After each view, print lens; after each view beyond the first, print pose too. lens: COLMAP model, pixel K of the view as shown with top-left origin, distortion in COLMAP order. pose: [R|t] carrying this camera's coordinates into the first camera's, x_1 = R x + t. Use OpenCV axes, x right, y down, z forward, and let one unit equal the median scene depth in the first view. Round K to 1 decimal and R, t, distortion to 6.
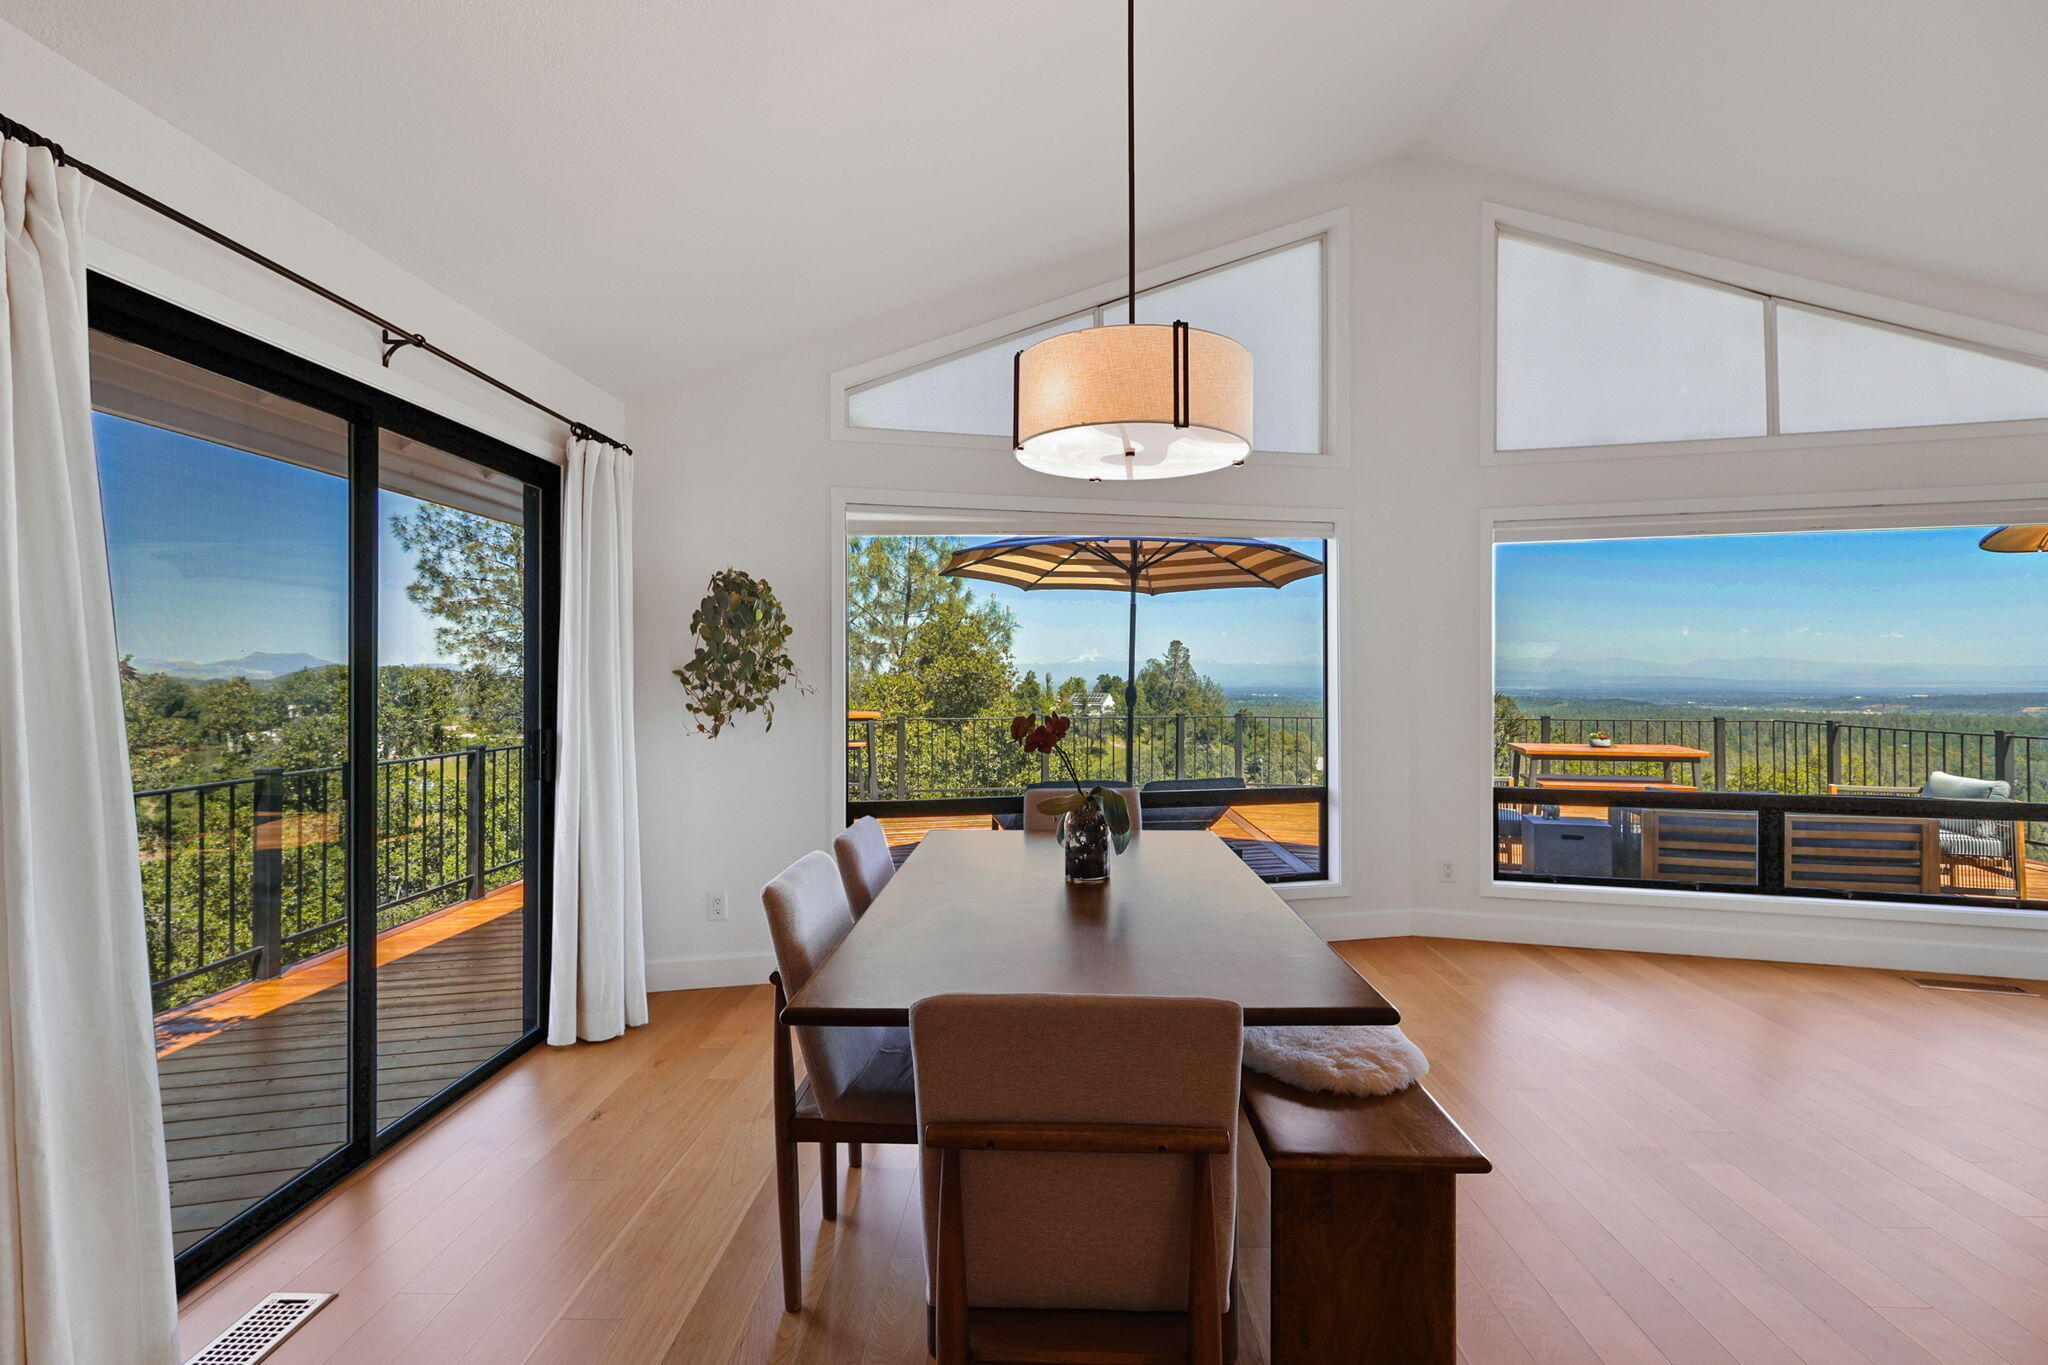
lens RADIAL K [[980.7, 0, 1026.5], [0, 980.7, 678.6], [0, 0, 1]] dist [0.002665, 0.000550]
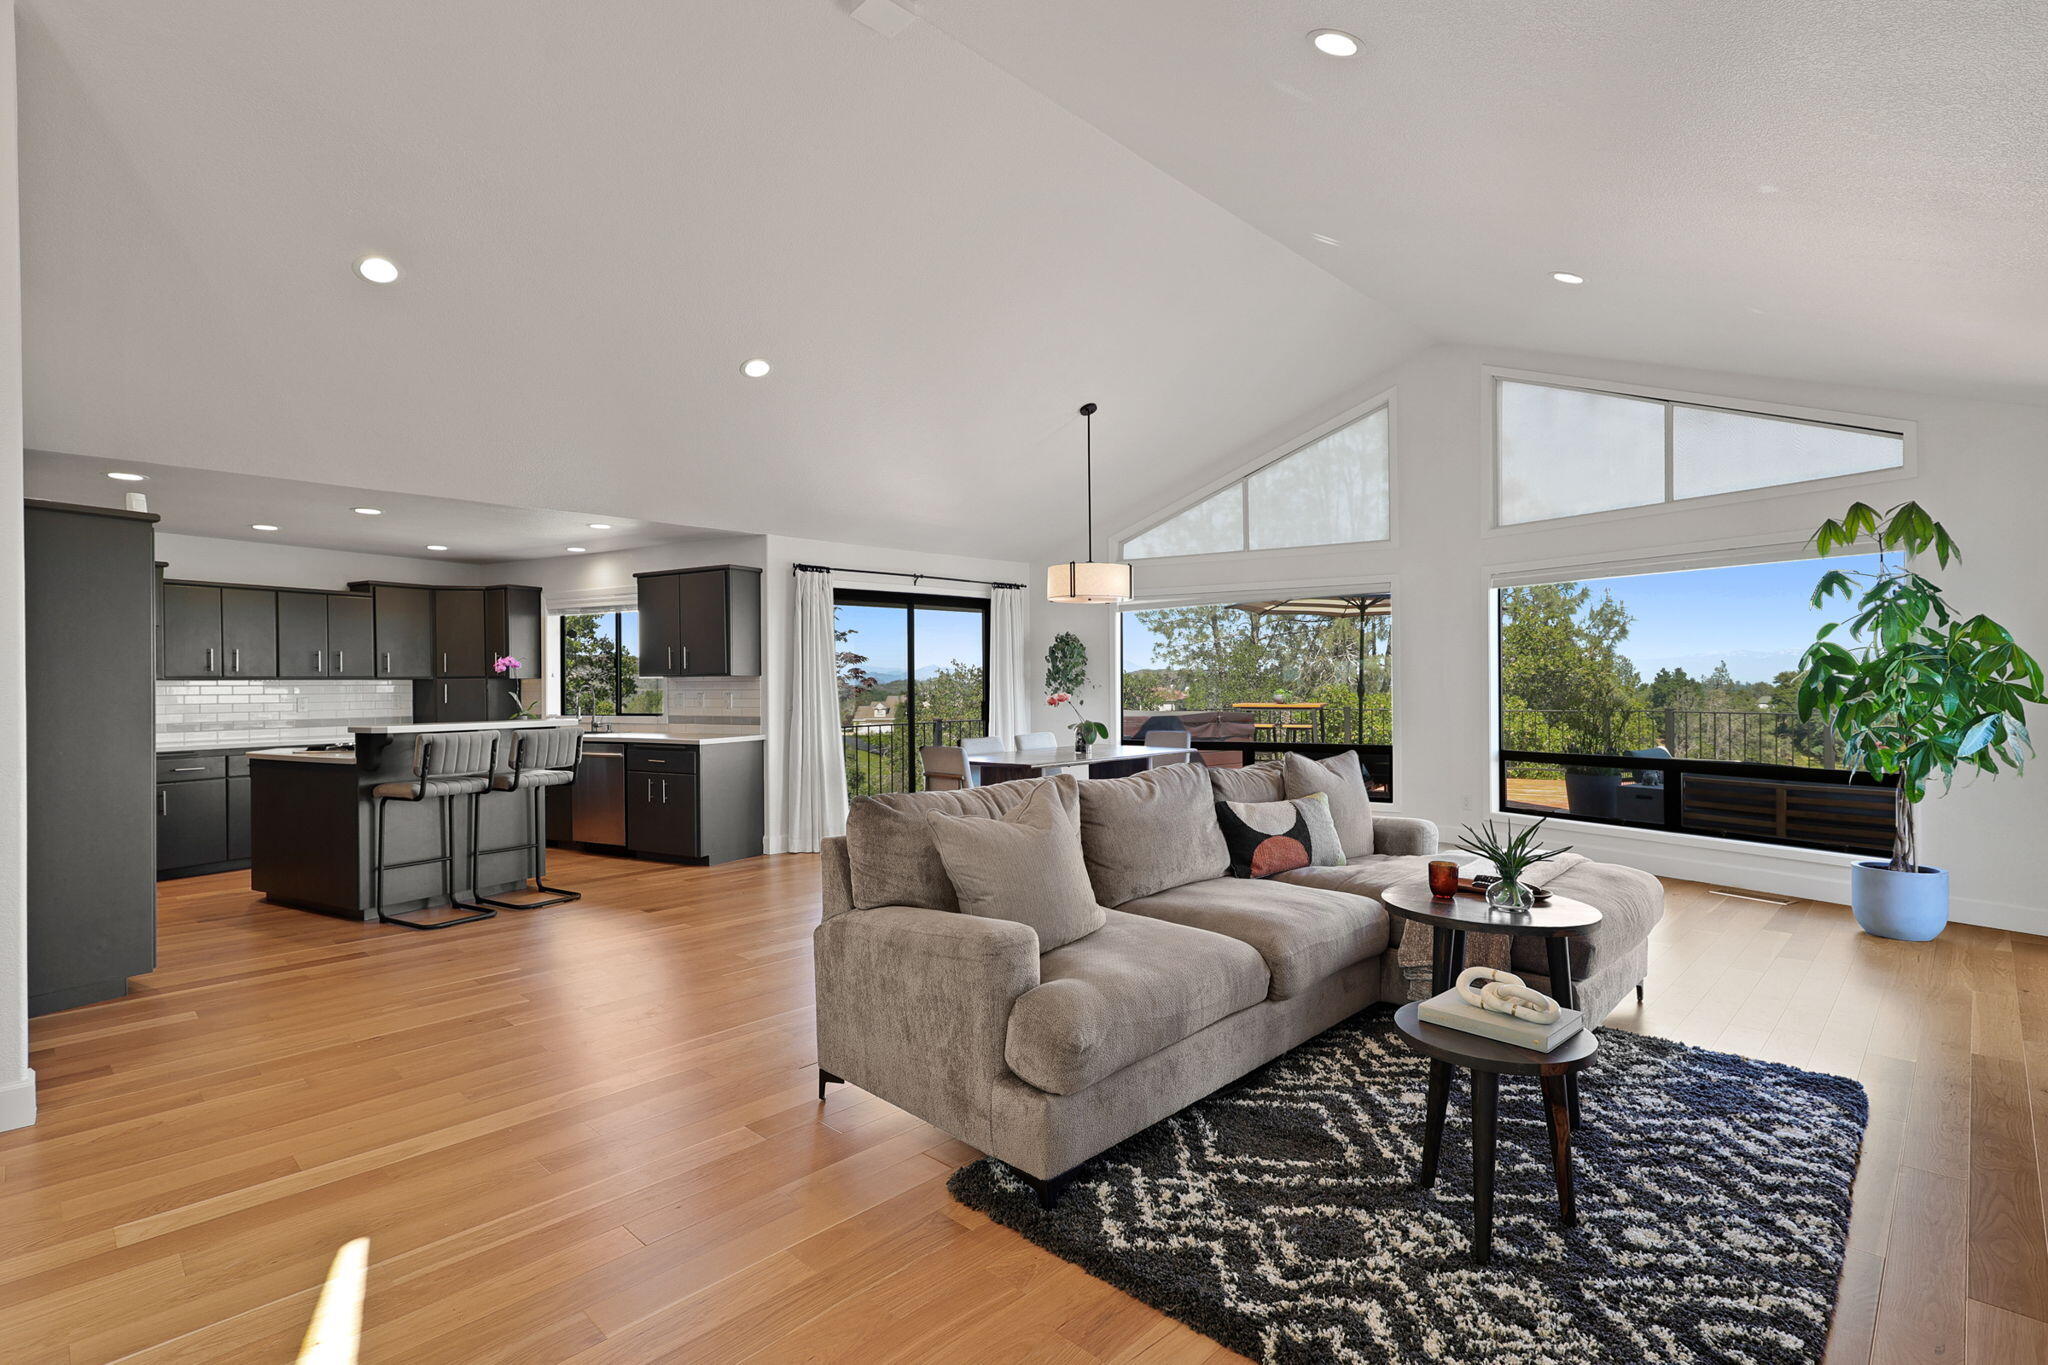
lens RADIAL K [[980.7, 0, 1023.0], [0, 980.7, 679.2], [0, 0, 1]] dist [0.002665, 0.000550]
pose [[0.733561, -0.009094, -0.679563, 1.002402], [0.010763, 0.999941, -0.001763, -0.002875], [0.679539, -0.006021, 0.733615, -0.623641]]
